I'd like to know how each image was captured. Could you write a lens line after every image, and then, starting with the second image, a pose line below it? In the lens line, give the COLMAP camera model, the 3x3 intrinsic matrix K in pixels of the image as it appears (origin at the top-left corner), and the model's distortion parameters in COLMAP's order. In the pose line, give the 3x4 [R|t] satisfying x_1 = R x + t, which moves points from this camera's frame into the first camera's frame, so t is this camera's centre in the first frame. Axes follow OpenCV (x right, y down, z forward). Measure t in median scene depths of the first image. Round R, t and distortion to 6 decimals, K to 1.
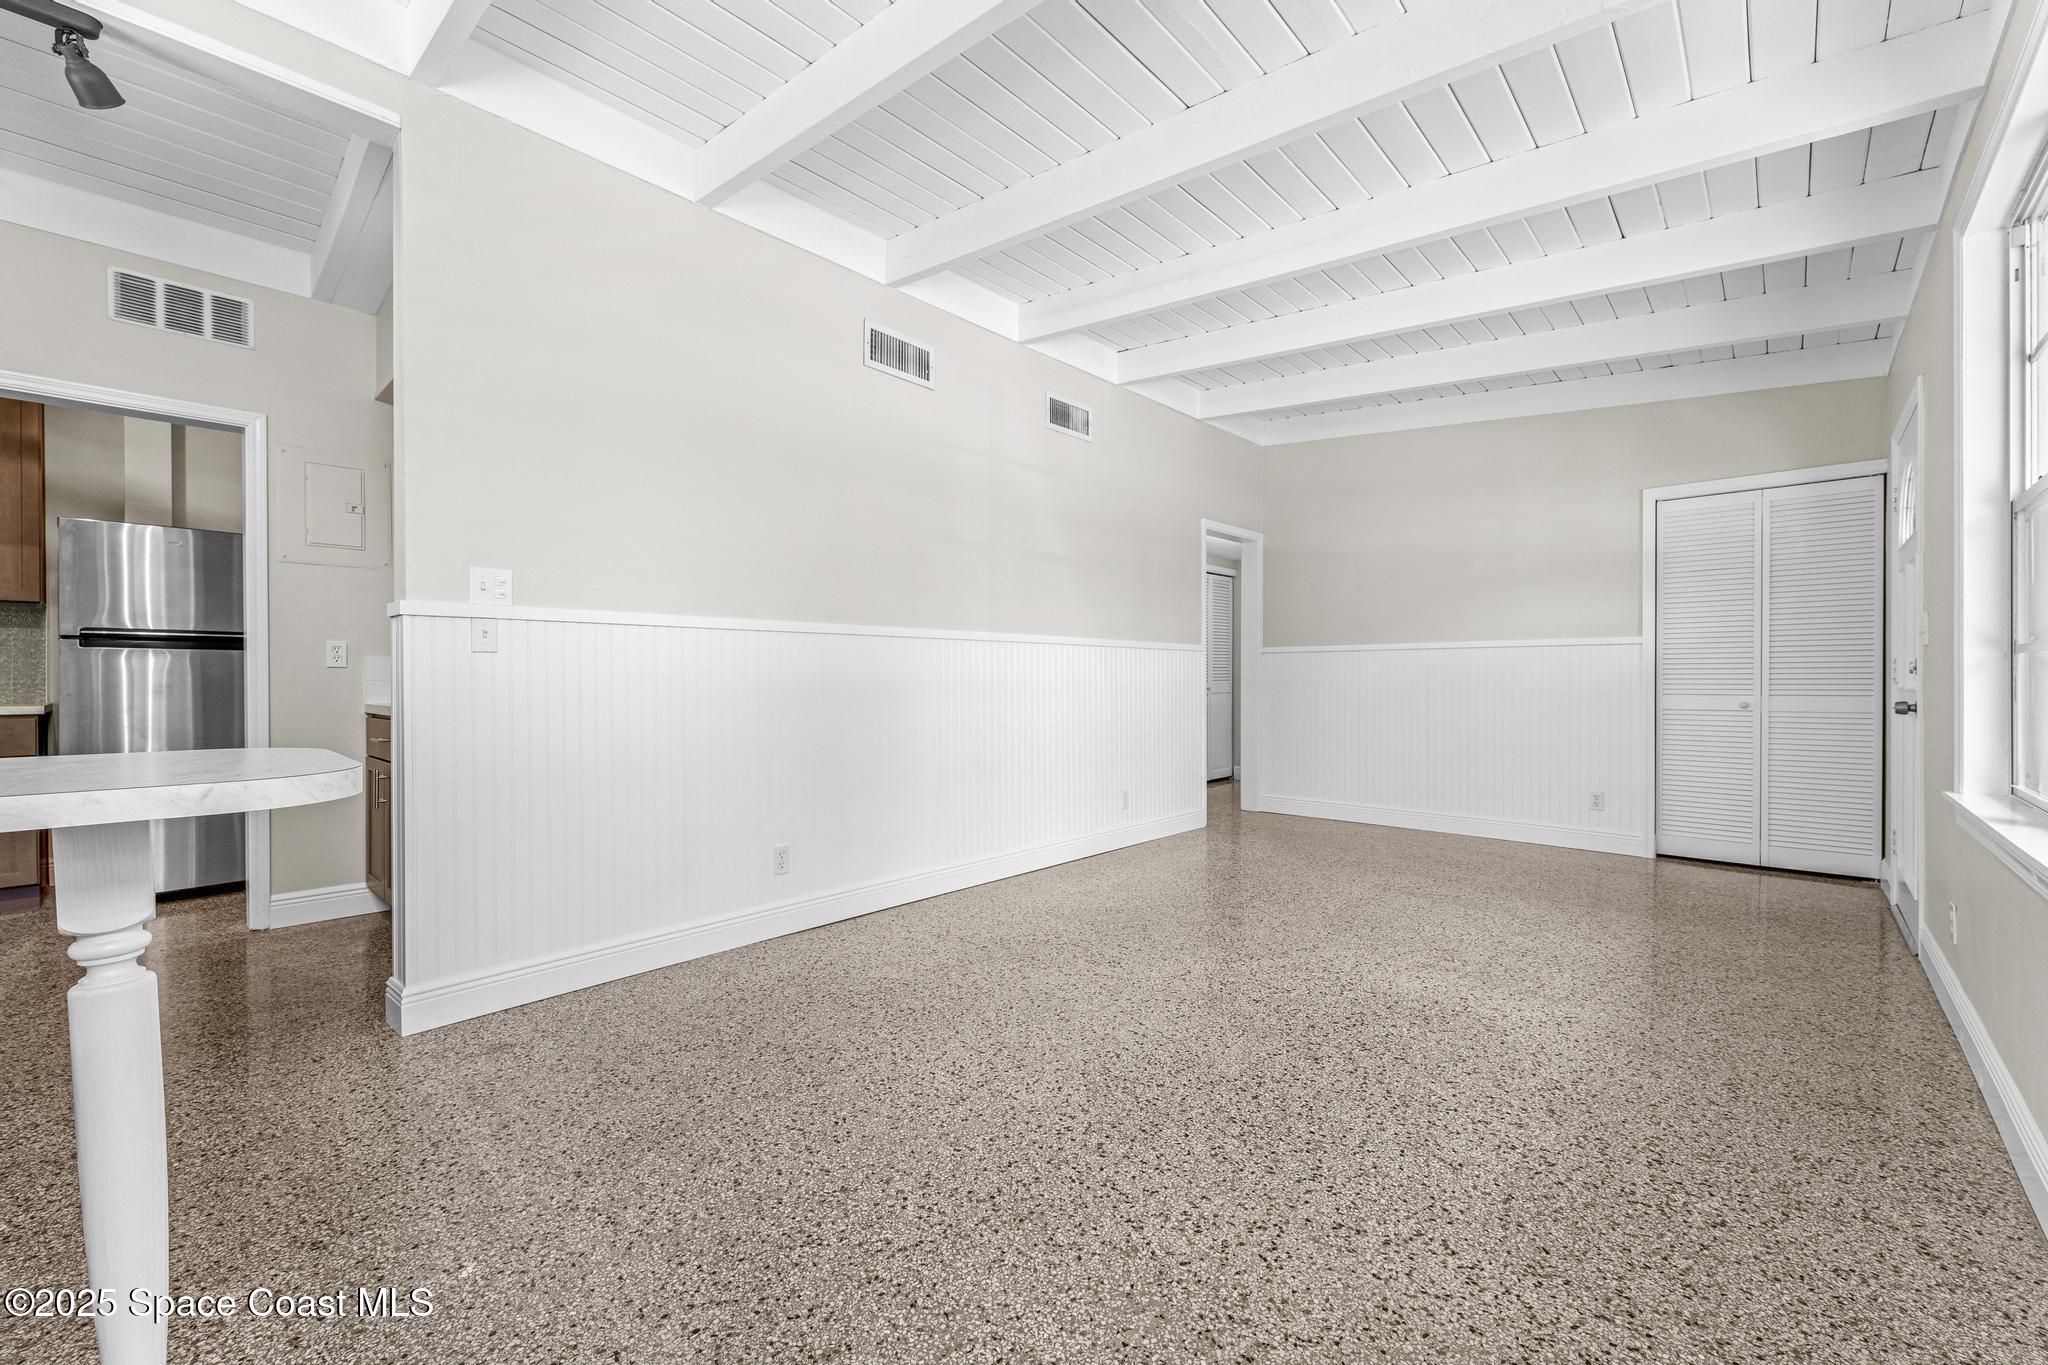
lens RADIAL K [[823.2, 0, 1031.1], [0, 823.2, 685.2], [0, 0, 1]] dist [0.000479, -0.000769]
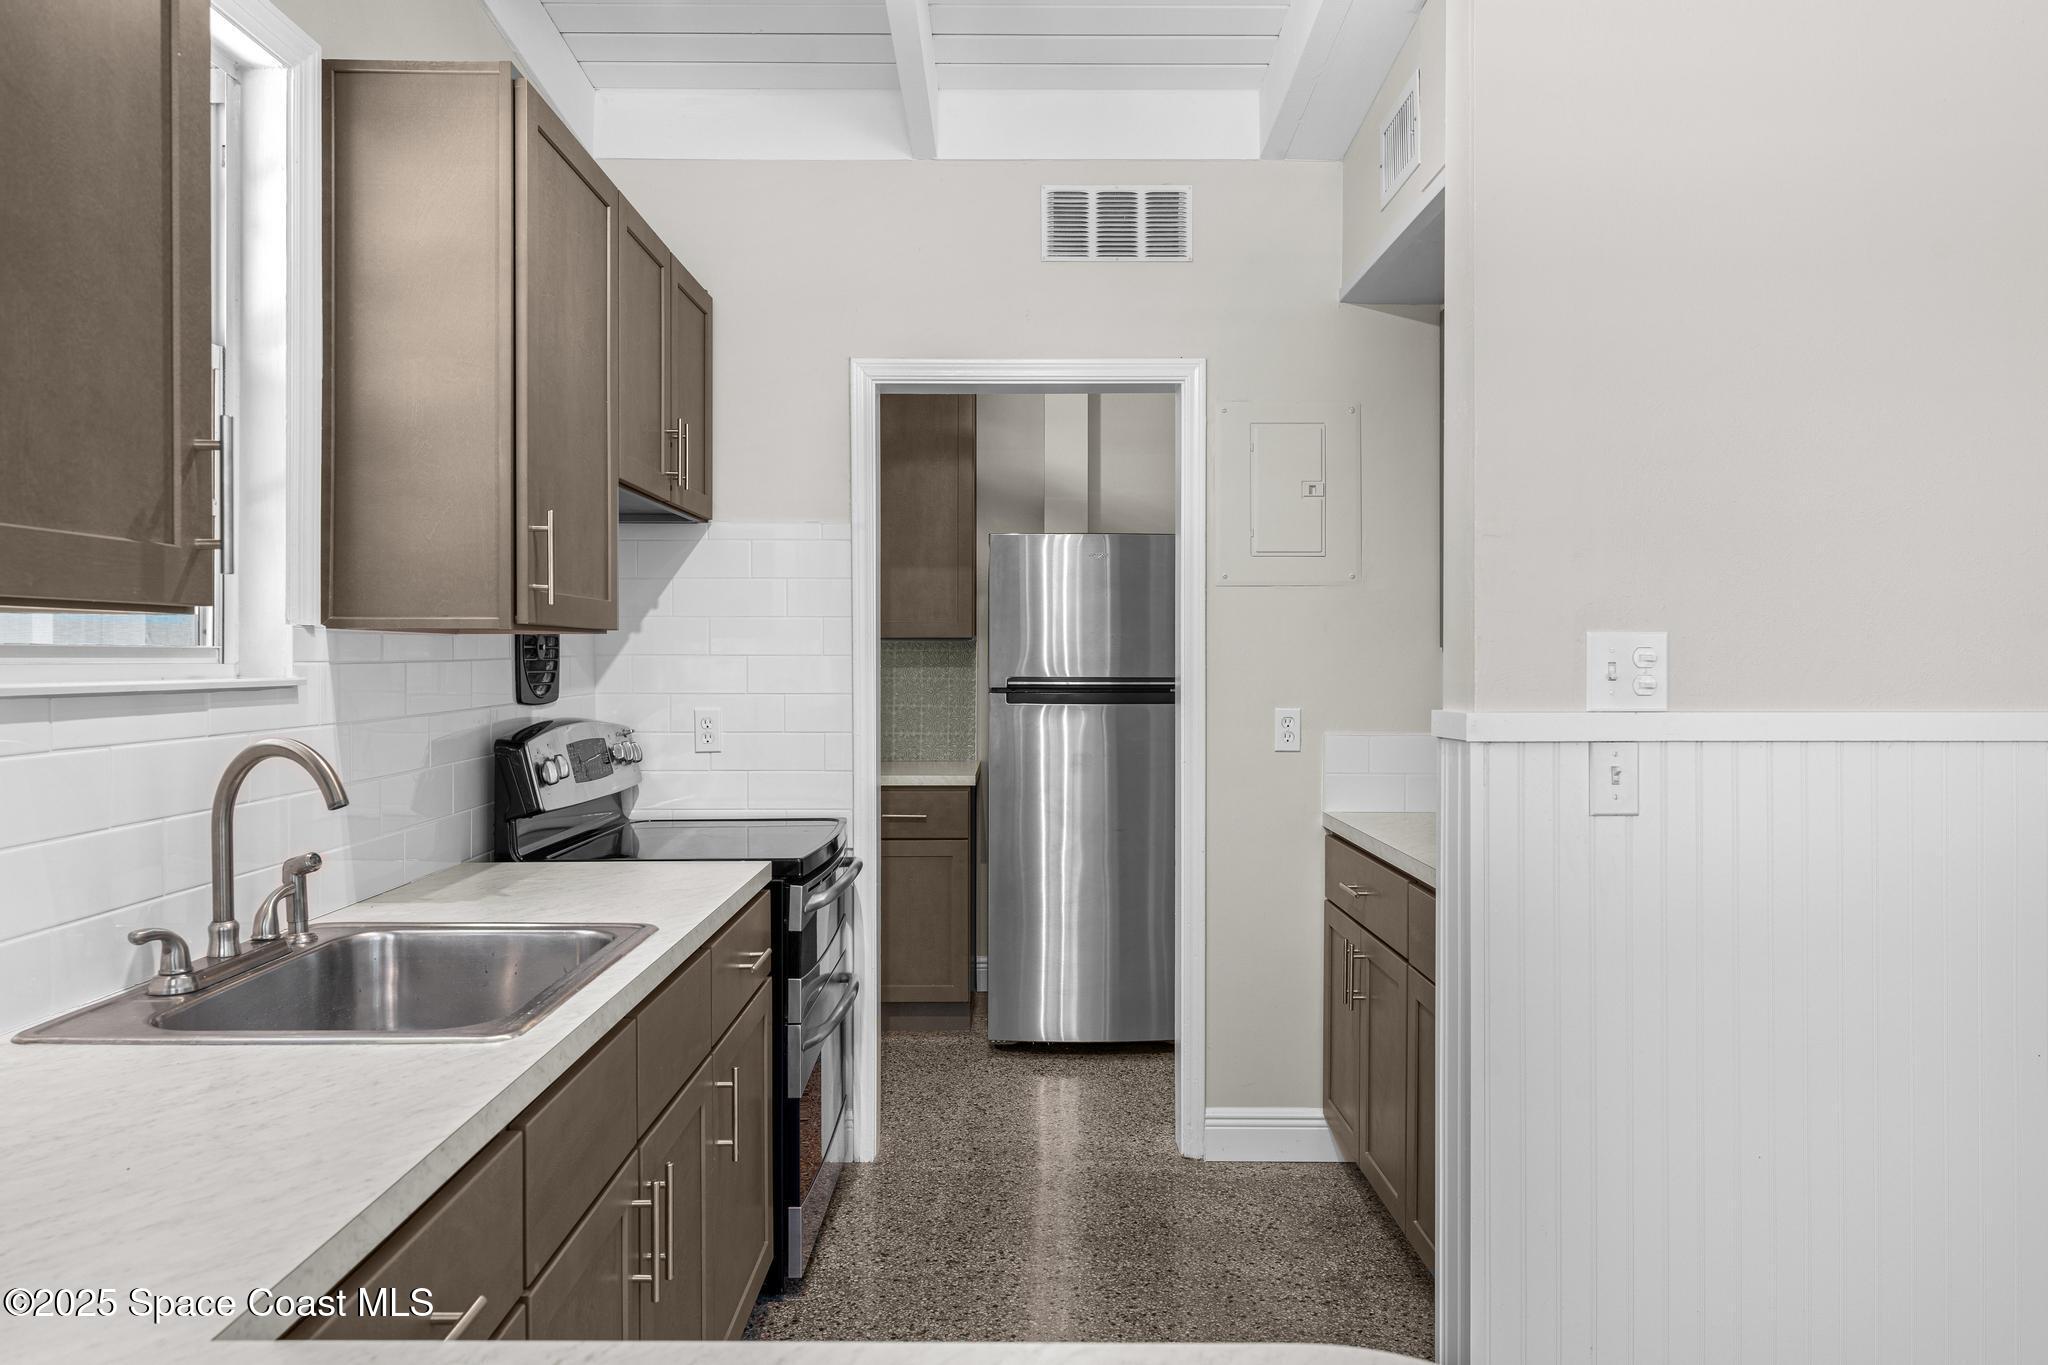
lens RADIAL K [[1337.0, 0, 1014.6], [0, 1337.0, 653.6], [0, 0, 1]] dist [0.000203, -0.000594]
pose [[0.679970, 0.002552, -0.733235, -0.262889], [-0.008359, 0.999956, -0.004272, -0.091807], [0.733192, 0.009034, 0.679962, 0.182238]]
